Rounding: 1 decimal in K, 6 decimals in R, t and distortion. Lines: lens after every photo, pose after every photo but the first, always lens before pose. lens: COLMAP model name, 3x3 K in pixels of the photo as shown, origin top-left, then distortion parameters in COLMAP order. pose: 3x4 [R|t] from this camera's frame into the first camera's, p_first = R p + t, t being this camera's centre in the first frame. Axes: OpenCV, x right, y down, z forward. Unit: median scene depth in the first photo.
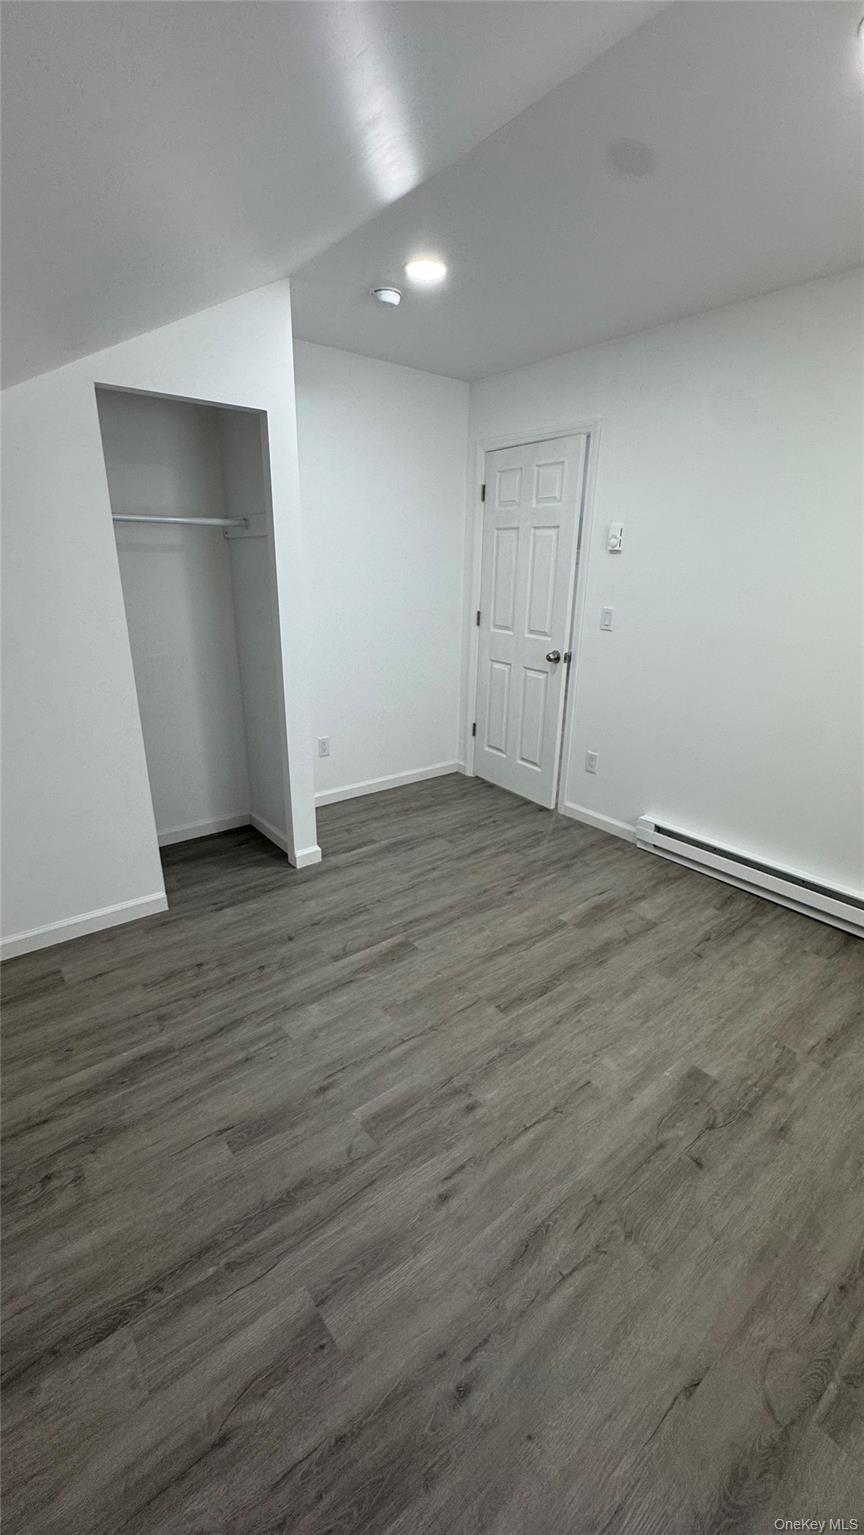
lens RADIAL K [[620.8, 0, 431.1], [0, 620.8, 767.5], [0, 0, 1]] dist [-0.005000, 0.001414]
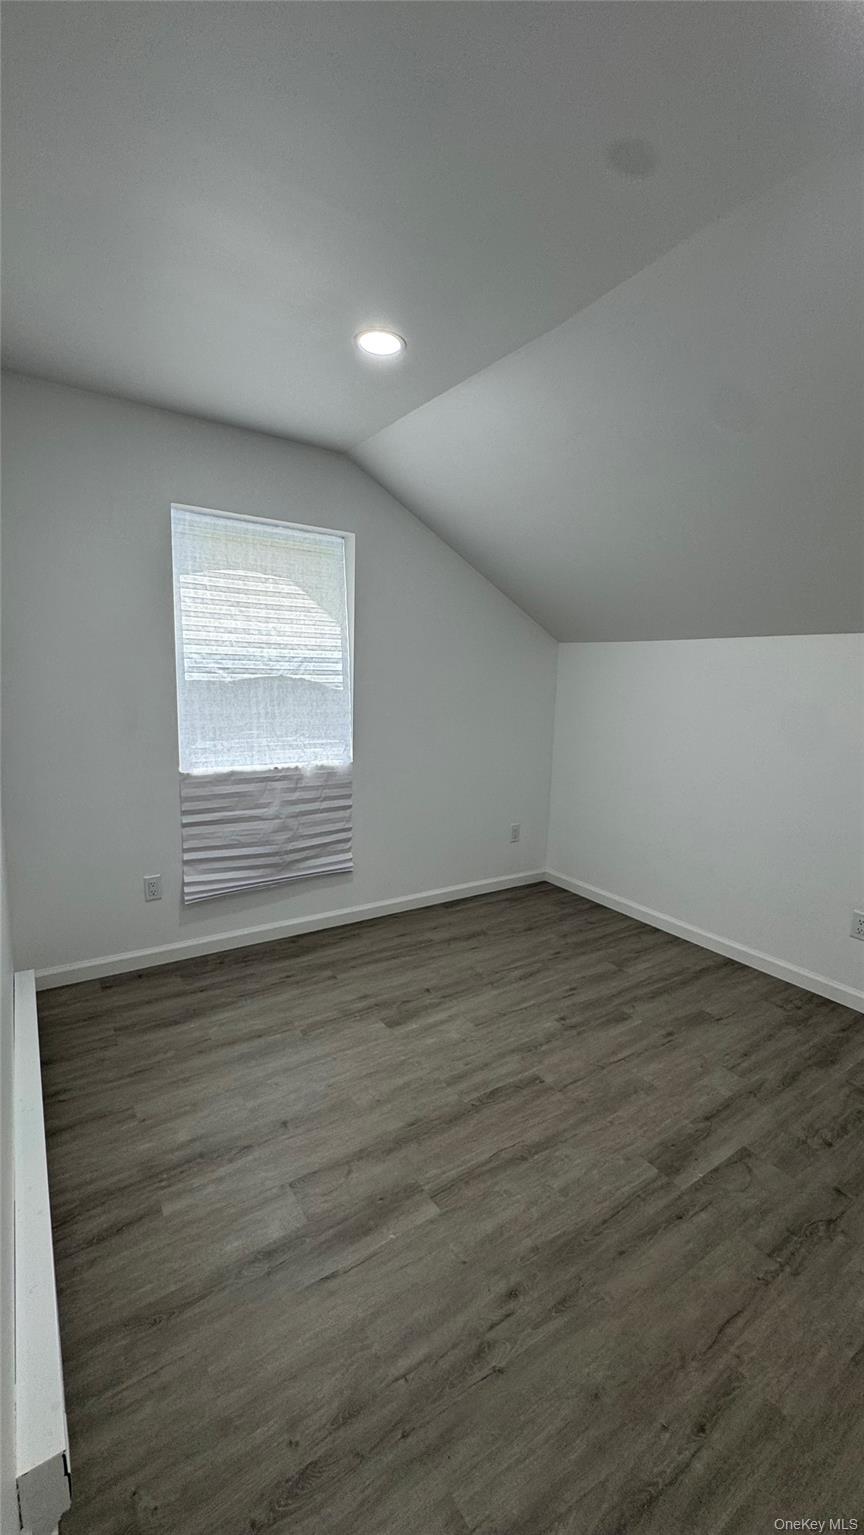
lens RADIAL K [[620.8, 0, 432.3], [0, 620.8, 768.4], [0, 0, 1]] dist [-0.005000, 0.001414]
pose [[-0.995039, -0.063829, 0.076304, 0.243166], [-0.021461, 0.886693, 0.461860, -0.540298], [-0.097139, 0.457931, -0.883665, 1.690597]]
